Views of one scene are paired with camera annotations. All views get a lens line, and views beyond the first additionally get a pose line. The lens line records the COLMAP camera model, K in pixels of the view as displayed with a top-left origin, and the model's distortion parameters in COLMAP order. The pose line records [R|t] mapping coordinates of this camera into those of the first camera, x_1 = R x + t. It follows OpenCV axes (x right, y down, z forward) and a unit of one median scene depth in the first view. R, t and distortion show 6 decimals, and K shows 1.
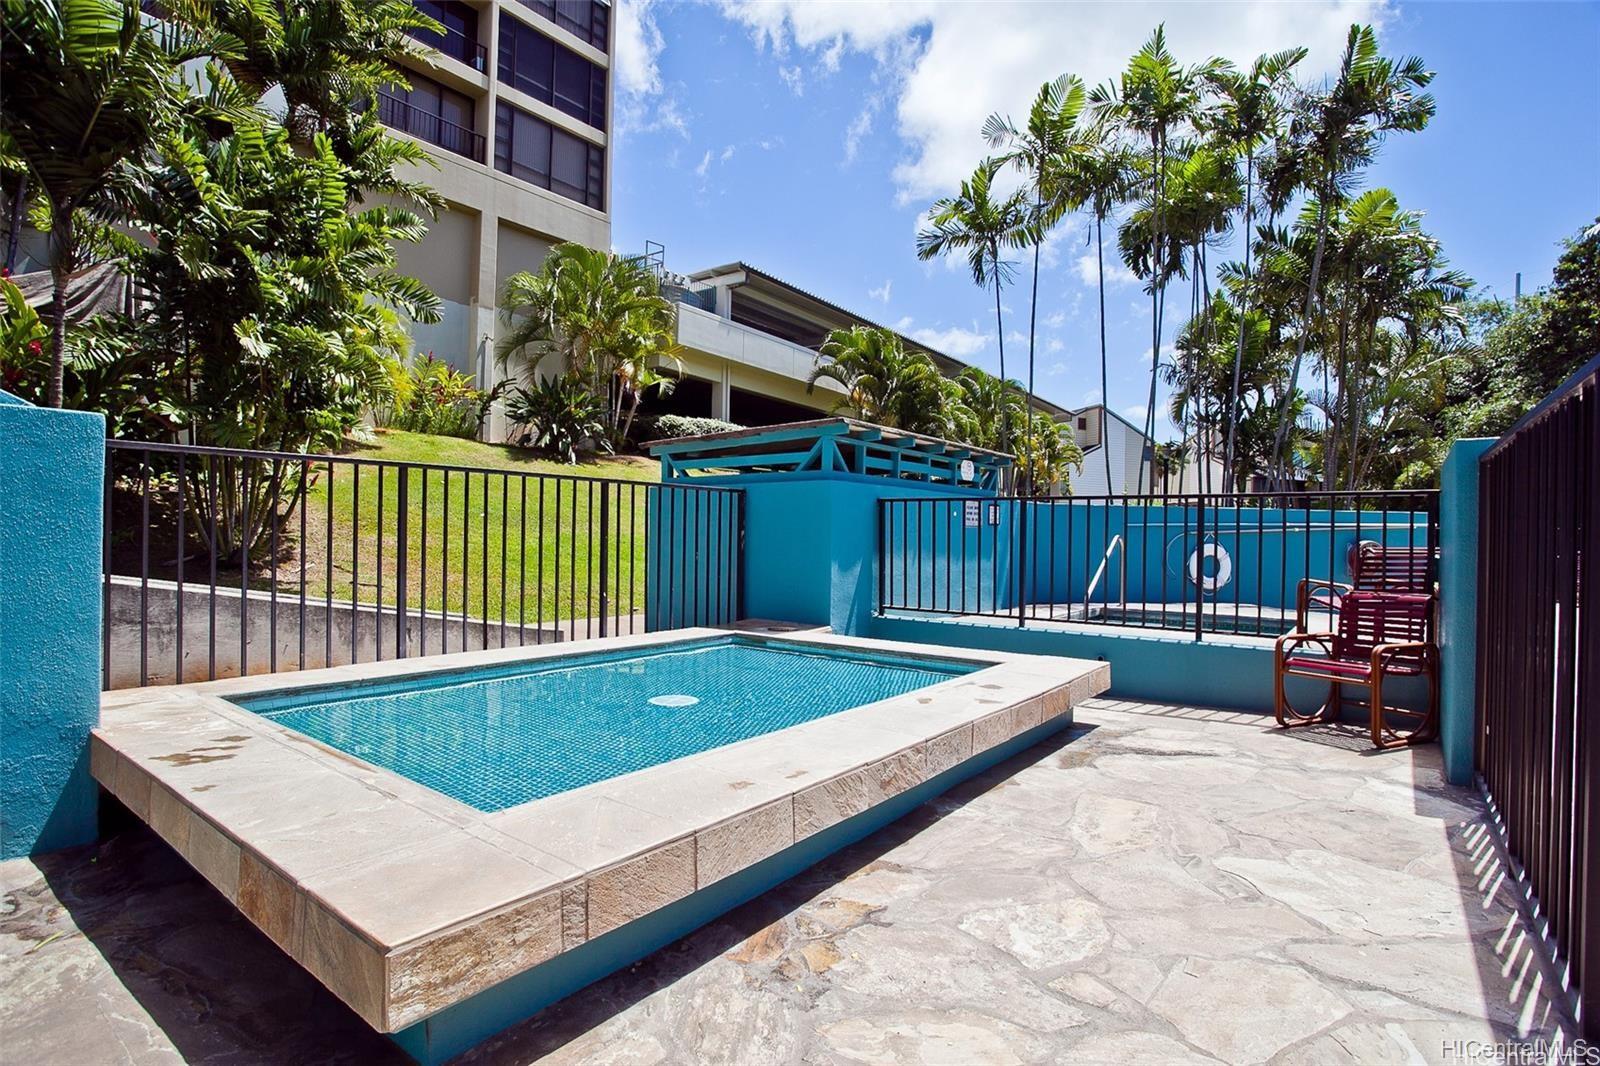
lens RADIAL K [[781.5, 0, 800.0], [0, 781.5, 533.0], [0, 0, 1]] dist [0.002081, 0.000368]
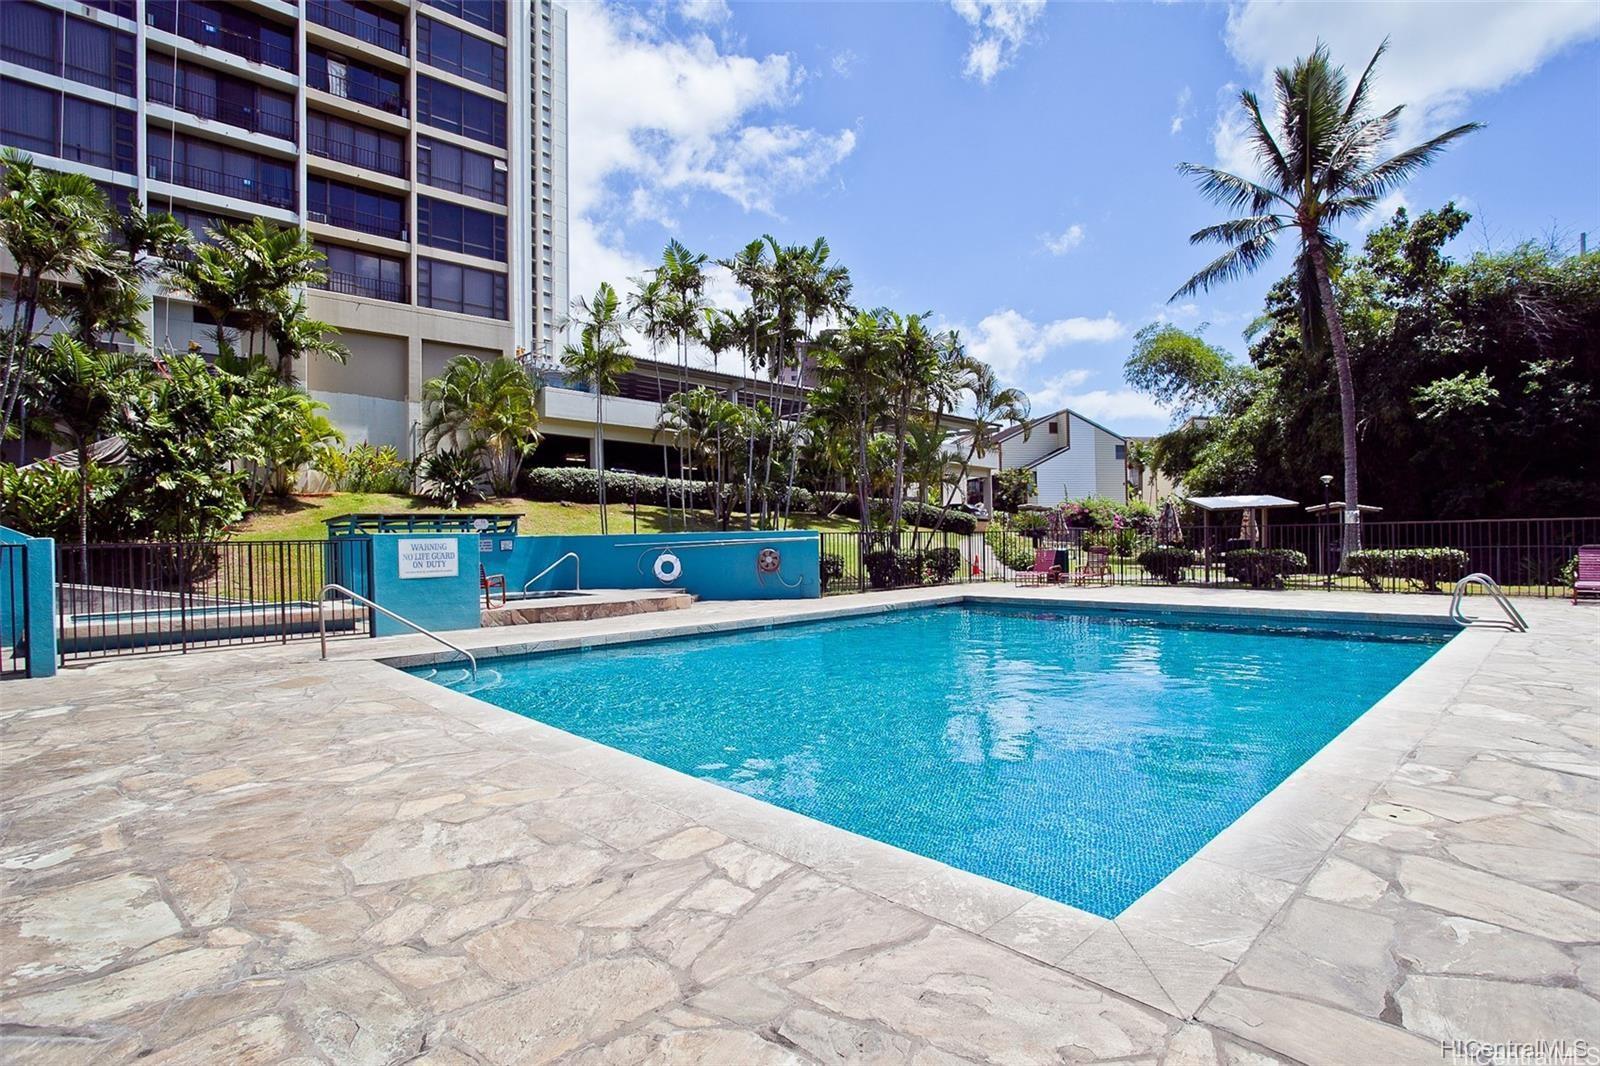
lens RADIAL K [[803.2, 0, 800.0], [0, 803.2, 533.0], [0, 0, 1]] dist [-0.003854, -0.000533]
pose [[0.986665, -0.038839, -0.158062, 0.529814], [0.037979, 0.999243, -0.008458, -0.003325], [0.158271, 0.002342, 0.987393, -0.360214]]
